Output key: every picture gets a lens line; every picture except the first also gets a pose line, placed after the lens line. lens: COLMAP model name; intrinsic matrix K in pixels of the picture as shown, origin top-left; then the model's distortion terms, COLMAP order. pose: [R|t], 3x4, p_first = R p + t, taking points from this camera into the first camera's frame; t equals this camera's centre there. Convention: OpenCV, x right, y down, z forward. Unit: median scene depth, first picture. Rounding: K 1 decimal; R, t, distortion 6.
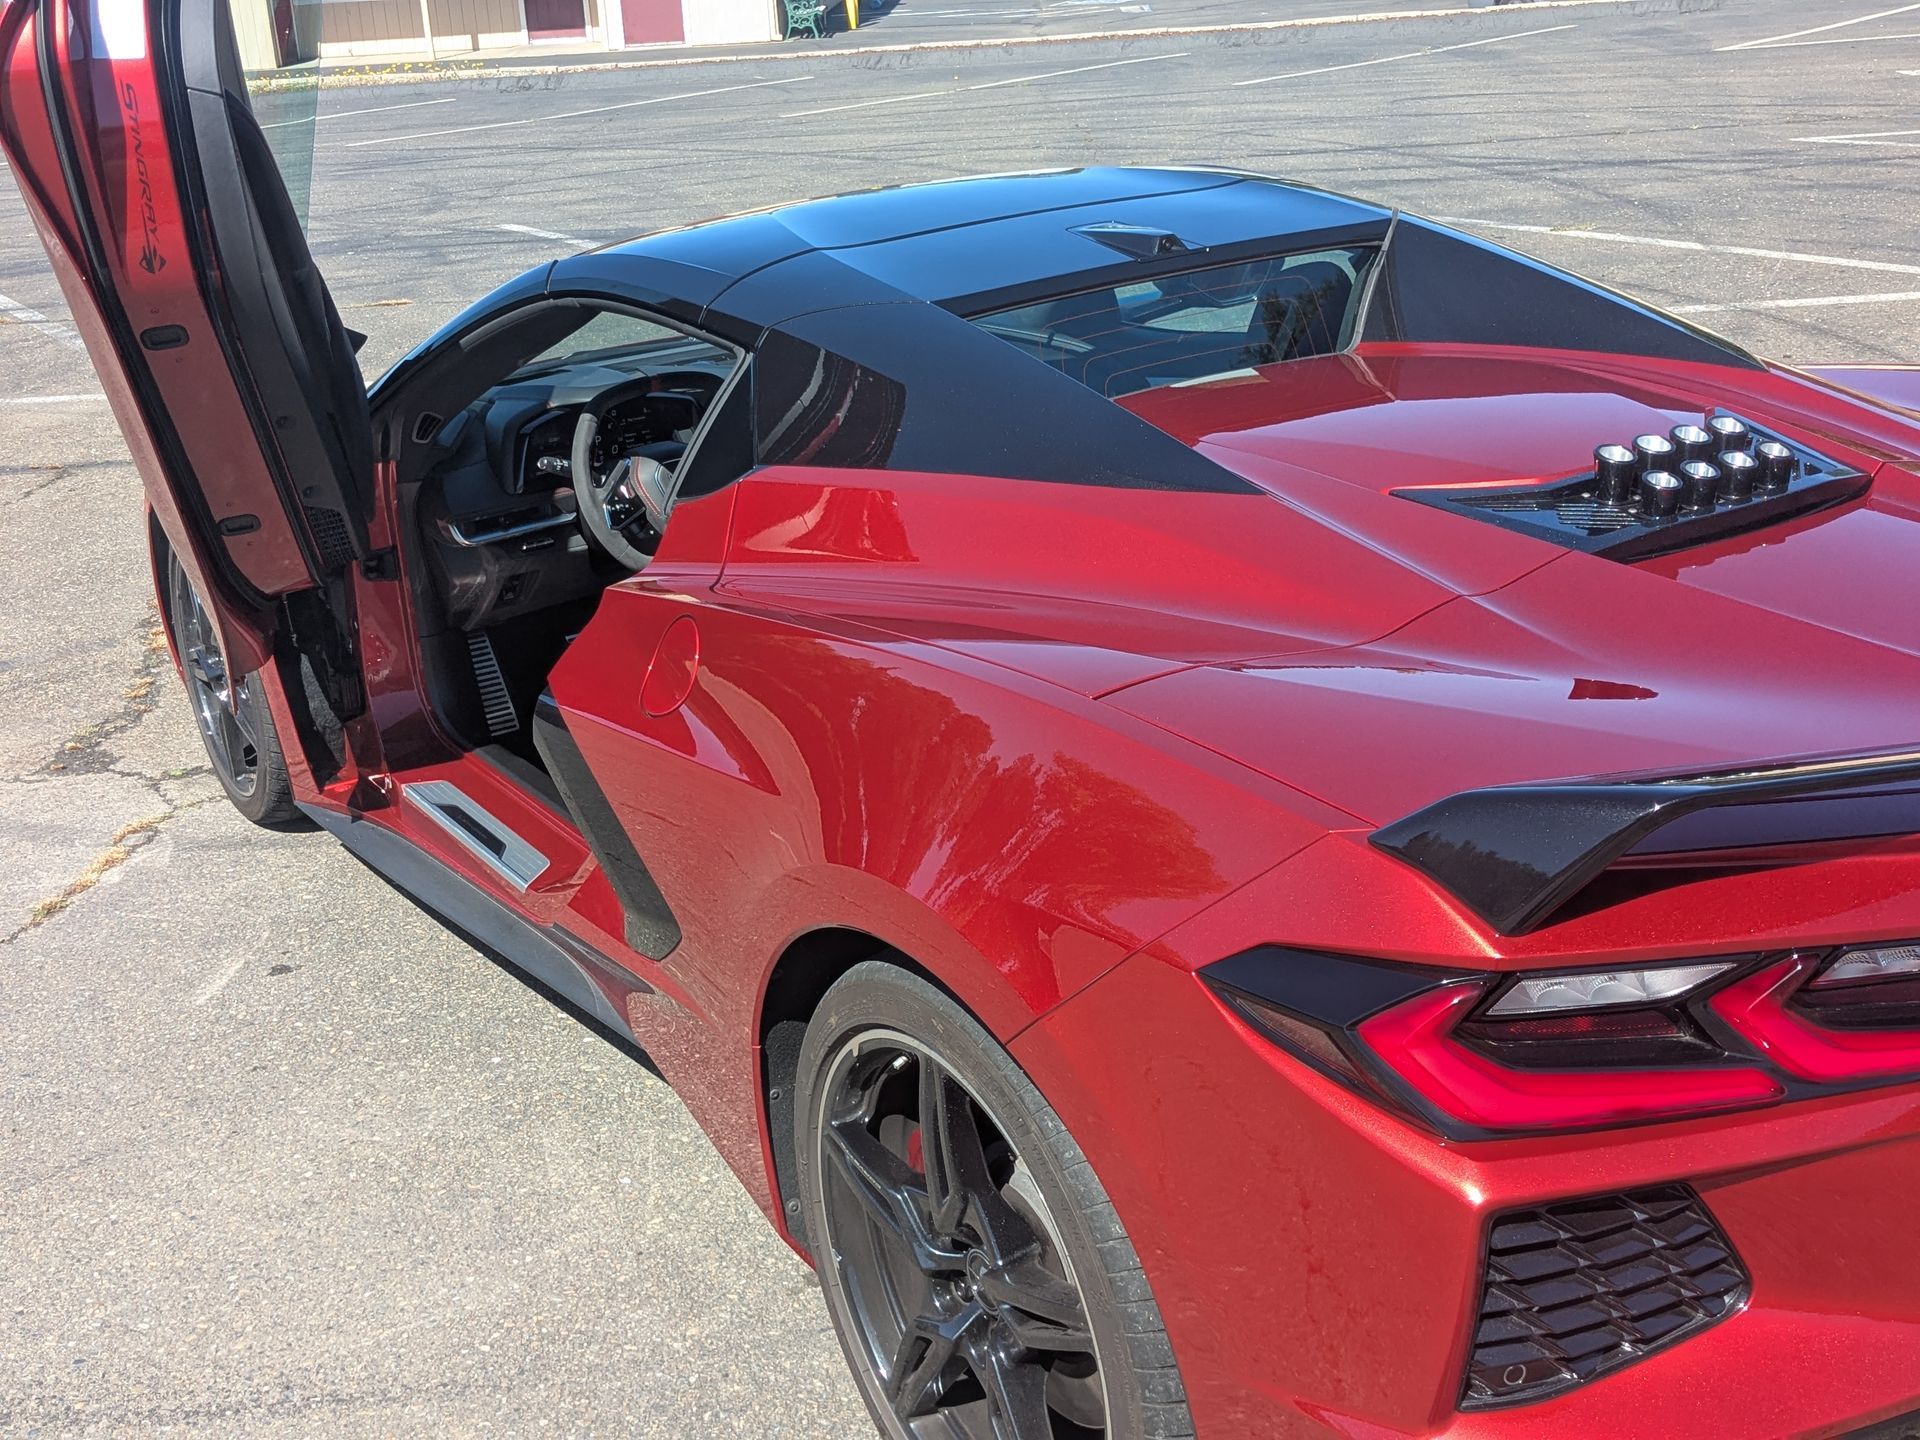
lens RADIAL K [[2561.2, 0, 920.0], [0, 2561.2, 722.1], [0, 0, 1]] dist [0.083817, -0.254036]
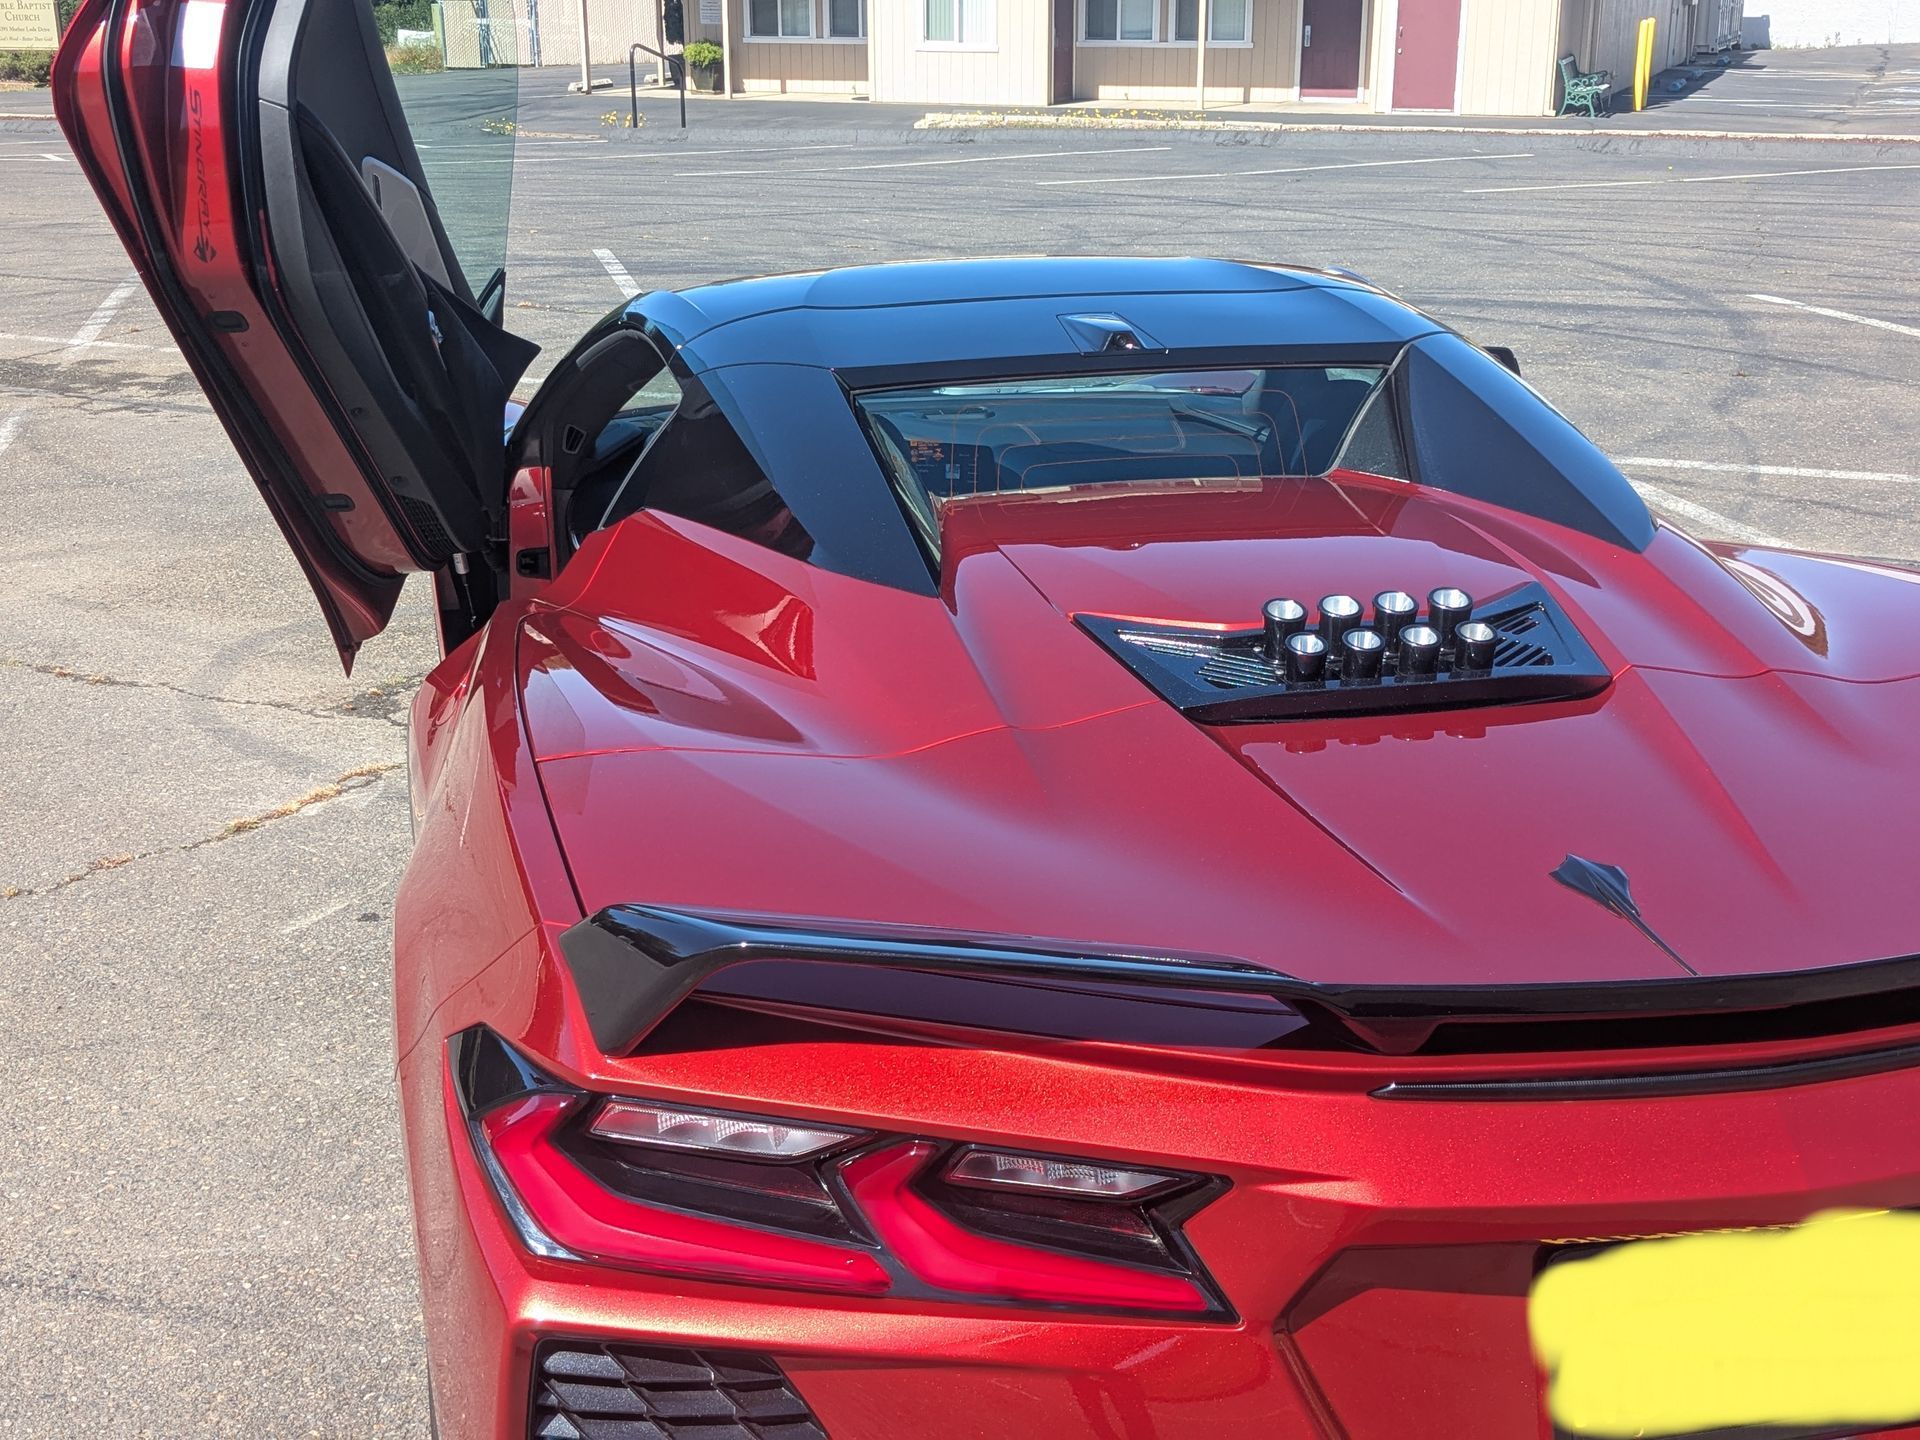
lens RADIAL K [[2561.2, 0, 920.0], [0, 2561.2, 722.1], [0, 0, 1]] dist [0.083817, -0.254036]
pose [[0.924461, 0.162241, -0.345035, 0.118480], [-0.168830, 0.985583, 0.011088, -0.013010], [0.341859, 0.048002, 0.938524, 0.023023]]
